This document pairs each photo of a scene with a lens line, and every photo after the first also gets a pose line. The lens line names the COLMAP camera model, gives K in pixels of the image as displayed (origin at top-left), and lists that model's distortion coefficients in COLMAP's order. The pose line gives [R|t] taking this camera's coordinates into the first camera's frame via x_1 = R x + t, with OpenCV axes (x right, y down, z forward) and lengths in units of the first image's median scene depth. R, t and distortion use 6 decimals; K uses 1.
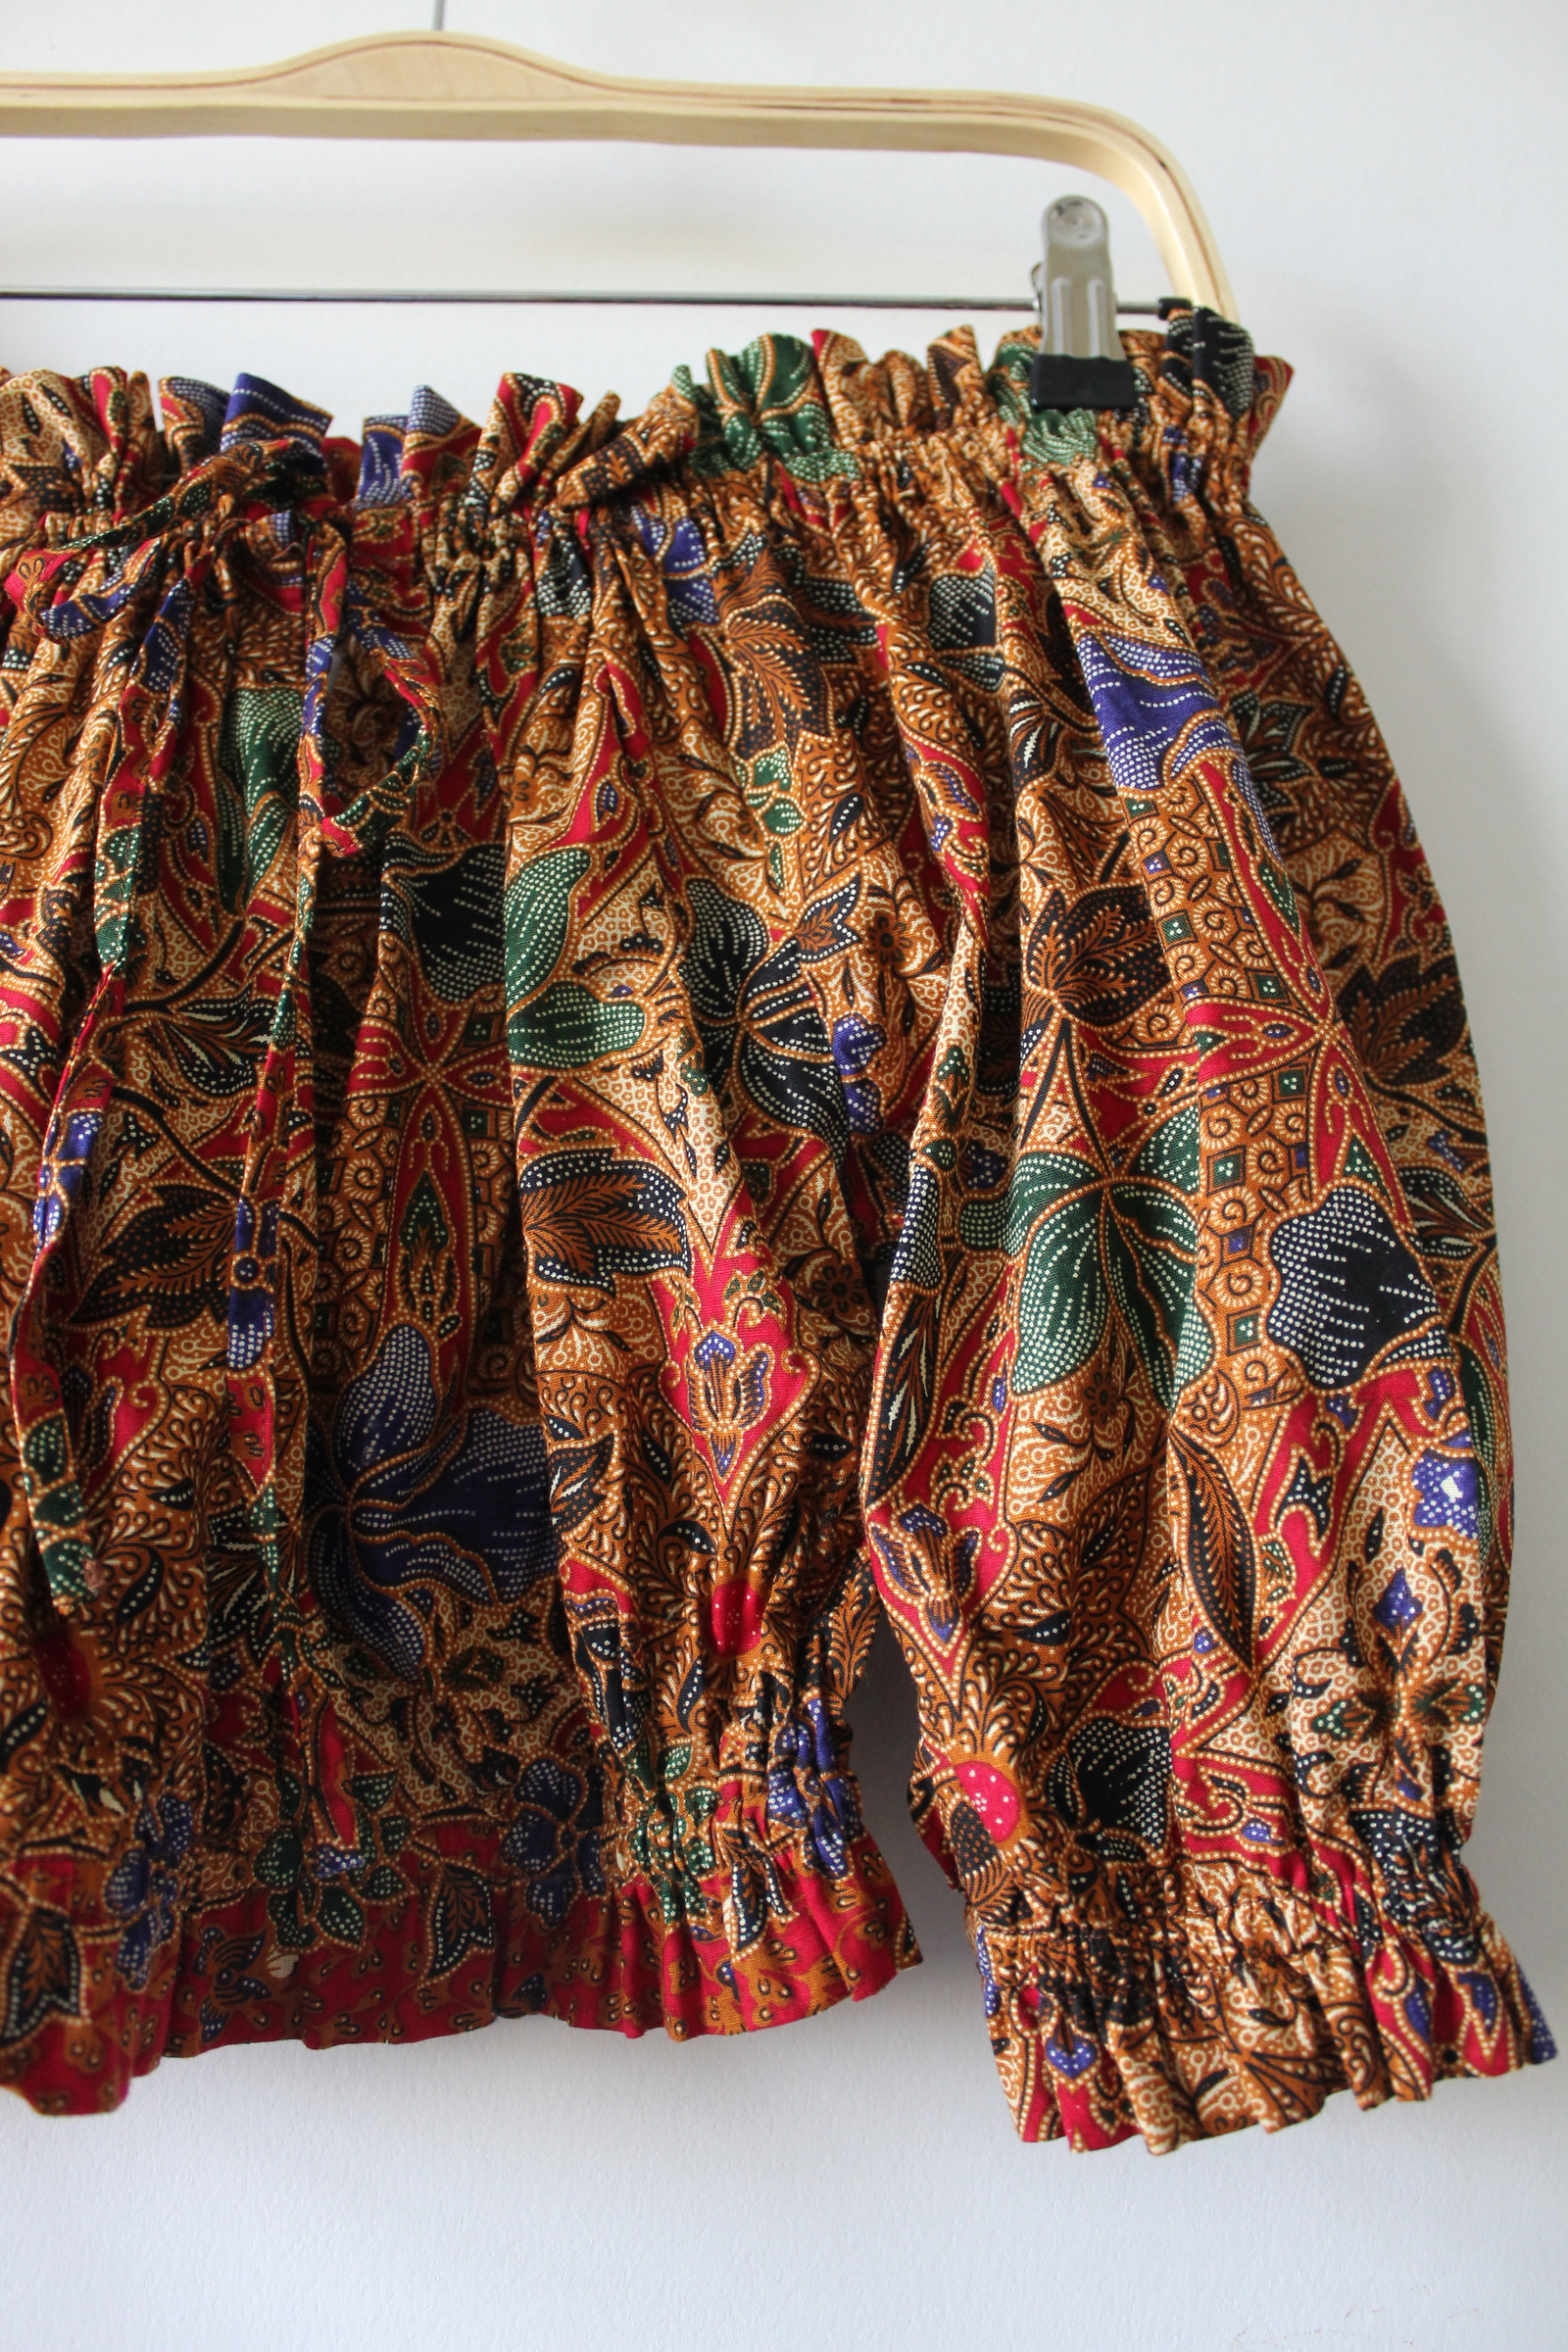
lens RADIAL K [[2014.9, 0, 786.8], [0, 2014.9, 1094.7], [0, 0, 1]] dist [-0.172086, 0.135342]
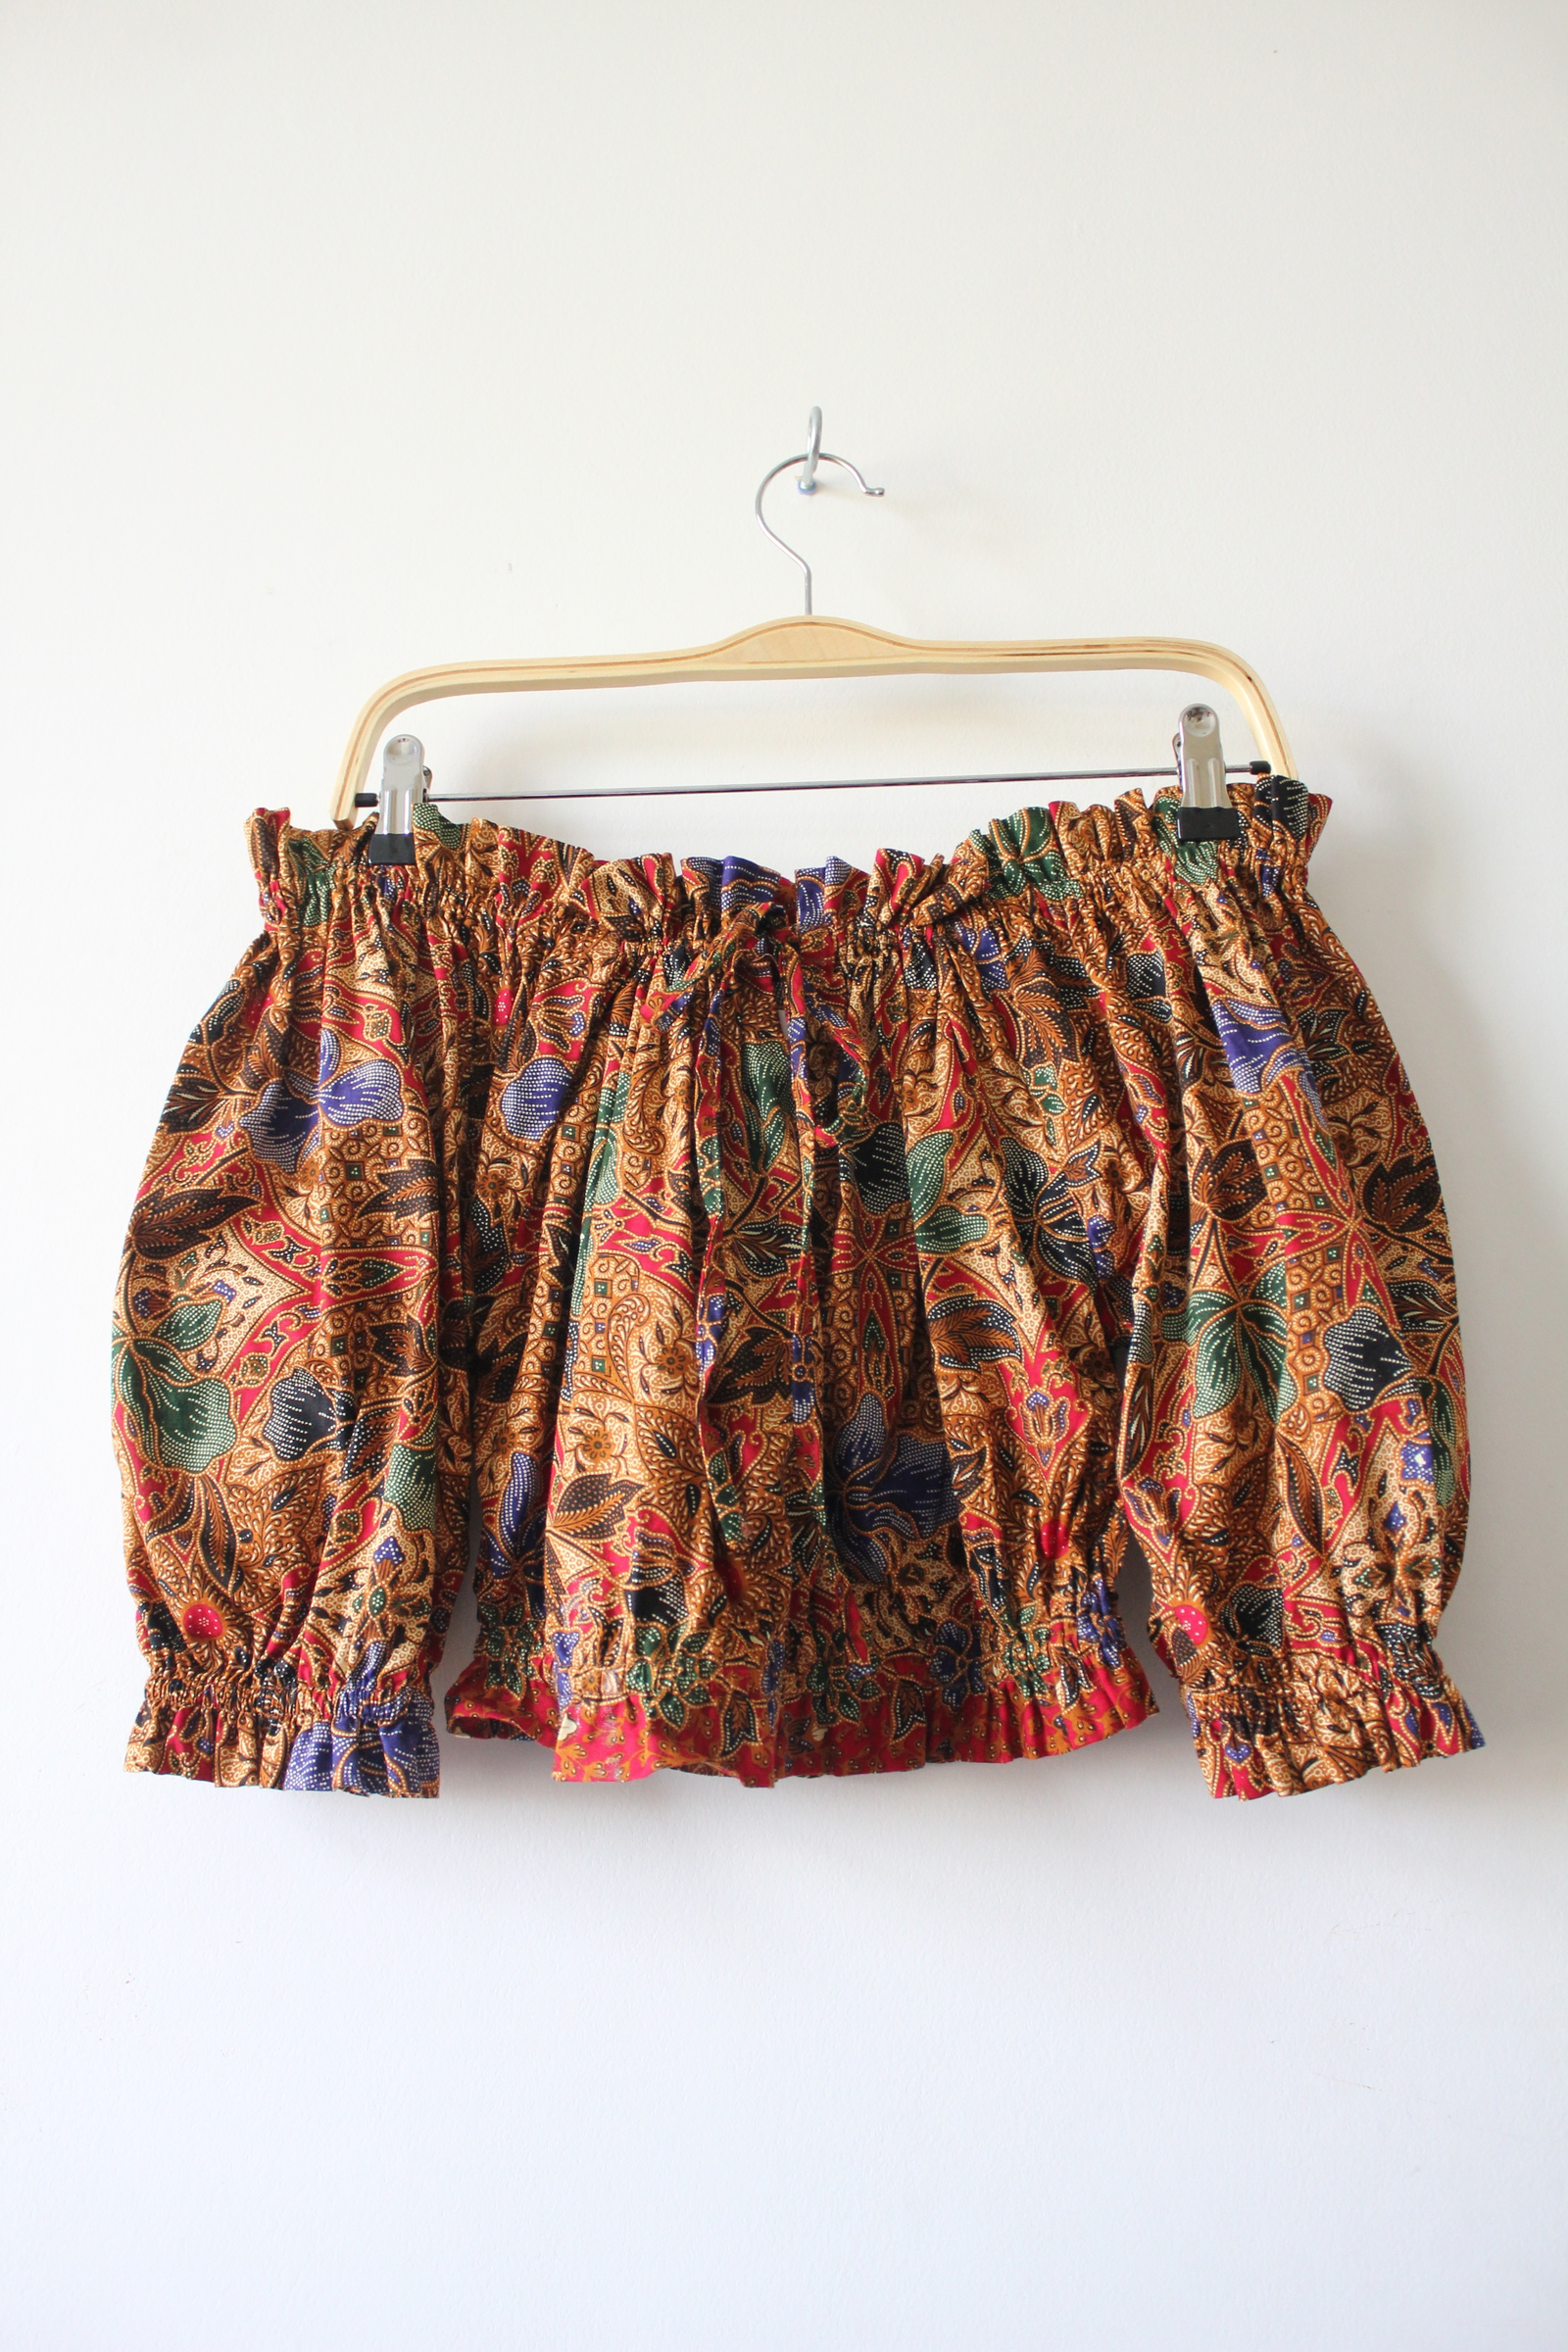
lens RADIAL K [[2014.9, 0, 786.8], [0, 2014.9, 1094.7], [0, 0, 1]] dist [-0.172086, 0.135342]
pose [[0.997416, -0.041834, -0.058412, -0.150541], [0.042227, 0.999093, 0.005508, -0.185350], [0.058129, -0.007960, 0.998277, -0.919289]]
